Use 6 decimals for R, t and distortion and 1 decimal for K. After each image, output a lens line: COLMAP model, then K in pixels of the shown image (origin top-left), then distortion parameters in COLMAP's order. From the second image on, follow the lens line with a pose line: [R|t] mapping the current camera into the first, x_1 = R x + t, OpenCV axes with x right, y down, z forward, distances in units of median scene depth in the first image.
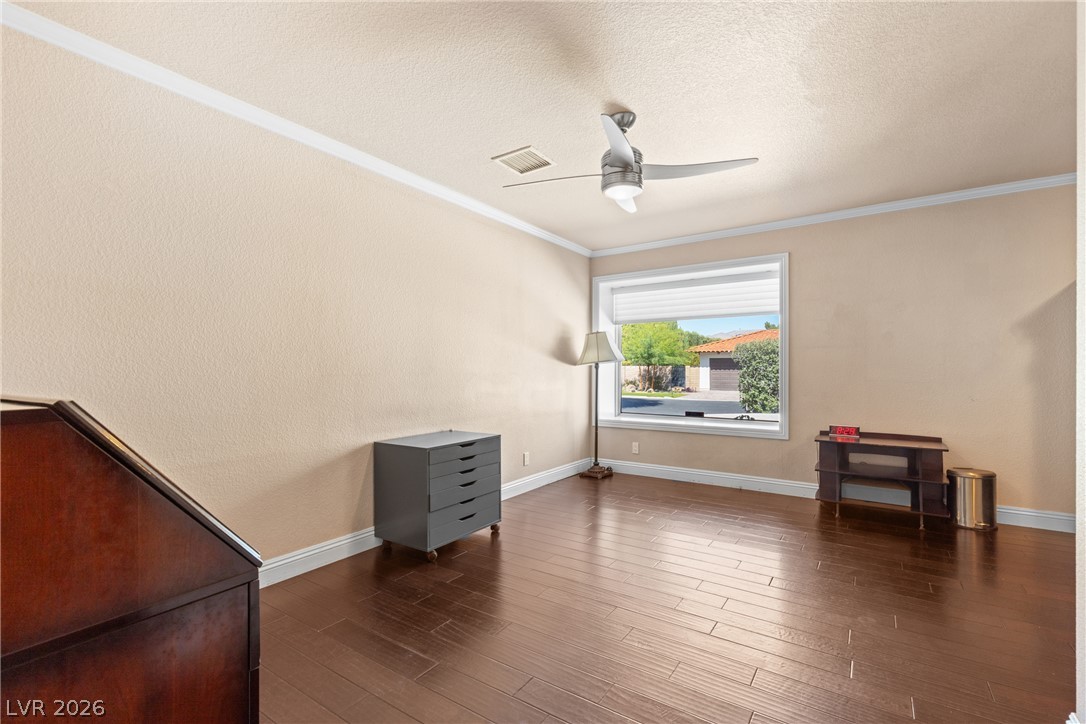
lens RADIAL K [[483.1, 0, 544.2], [0, 483.1, 372.2], [0, 0, 1]] dist [0.001837, 0.000233]
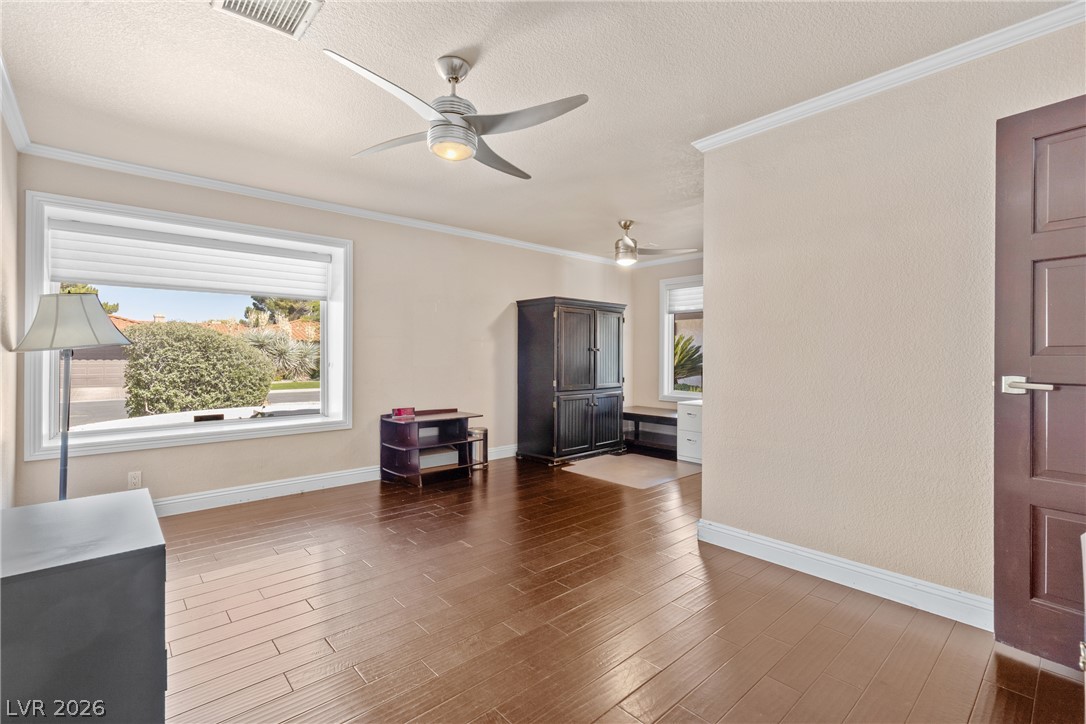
lens RADIAL K [[487.1, 0, 545.4], [0, 487.1, 360.7], [0, 0, 1]] dist [0.010401, 0.000390]
pose [[0.234712, -0.005891, 0.972047, -0.381461], [0.008907, 0.999953, 0.003910, -0.000953], [-0.972024, 0.007740, 0.234753, 0.376012]]
